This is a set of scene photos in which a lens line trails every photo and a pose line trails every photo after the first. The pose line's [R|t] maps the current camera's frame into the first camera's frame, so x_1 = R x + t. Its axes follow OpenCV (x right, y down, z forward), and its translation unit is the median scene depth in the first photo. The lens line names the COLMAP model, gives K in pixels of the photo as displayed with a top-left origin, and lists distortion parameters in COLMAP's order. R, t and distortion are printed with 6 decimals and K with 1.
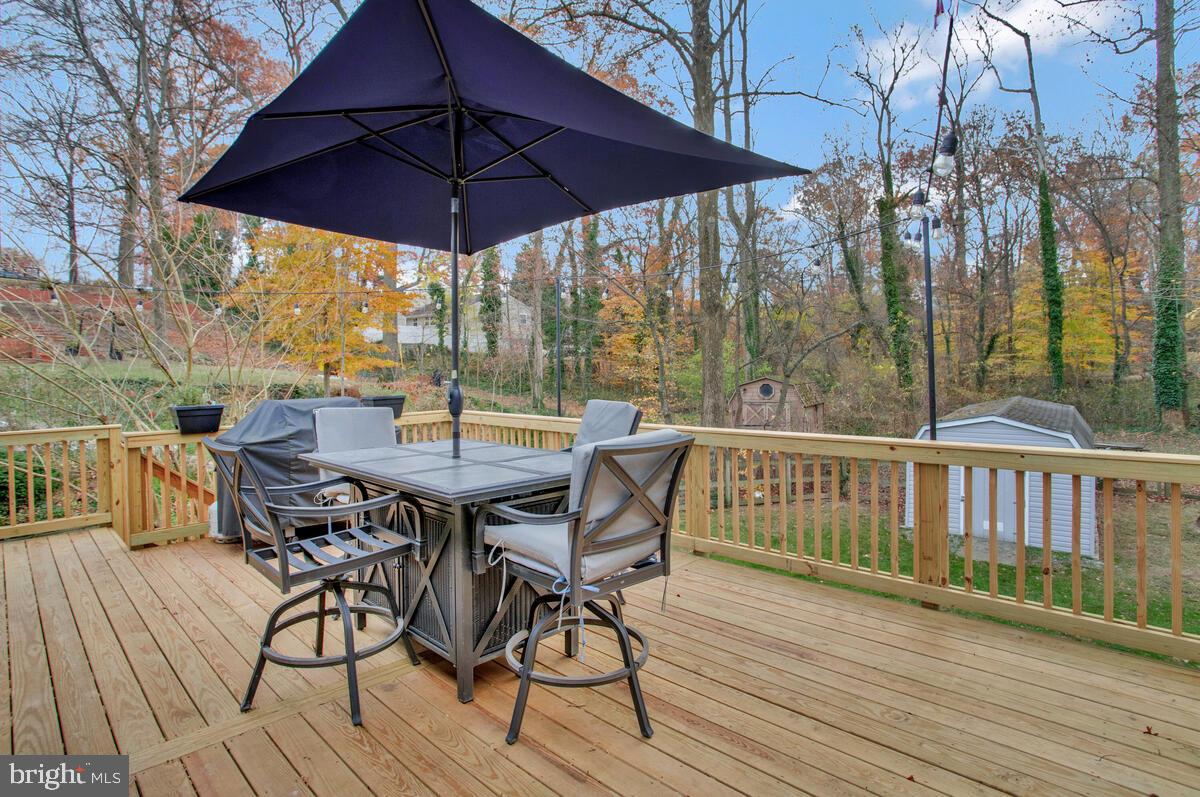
lens RADIAL K [[620.8, 0, 605.3], [0, 620.8, 387.9], [0, 0, 1]] dist [-0.043394, 0.000753]
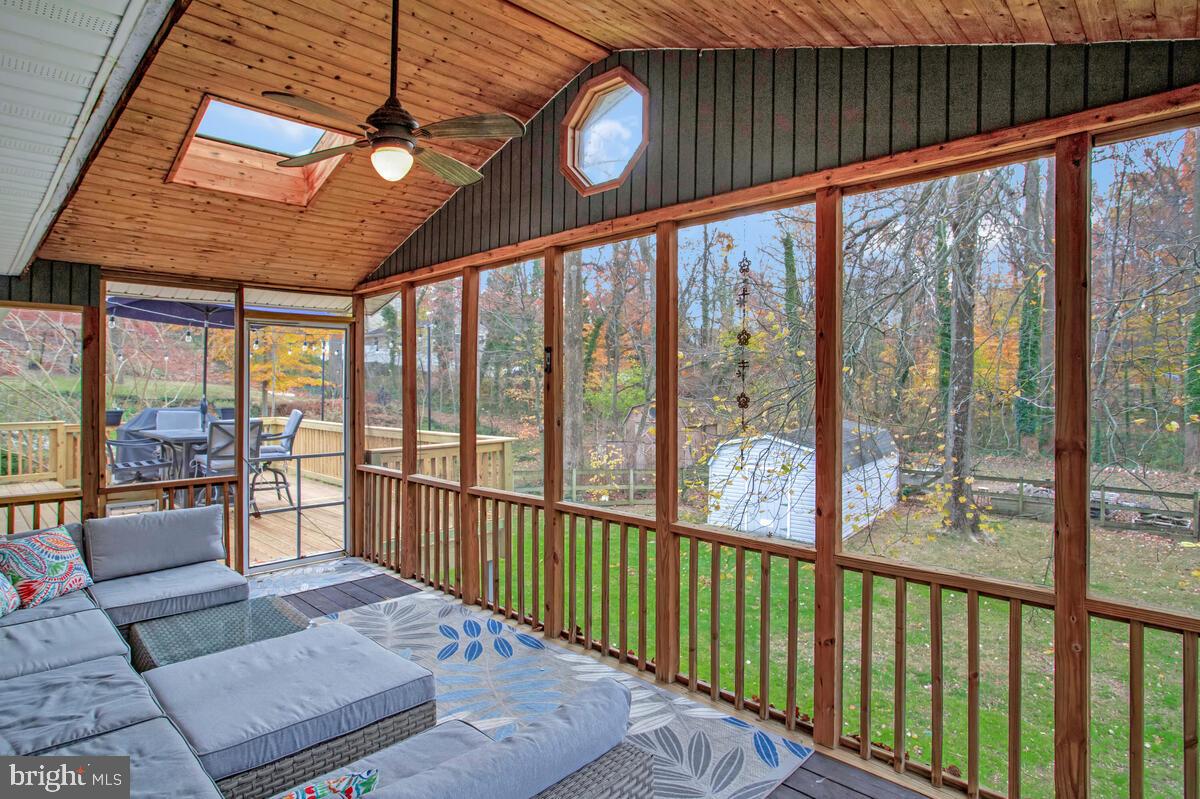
lens RADIAL K [[652.7, 0, 600.0], [0, 652.7, 399.5], [0, 0, 1]] dist [-0.018191, 0.000089]
pose [[0.999849, 0.017353, -0.001284, 0.129275], [-0.017369, 0.999759, -0.013444, -0.000384], [0.001050, 0.013464, 0.999909, -0.149073]]
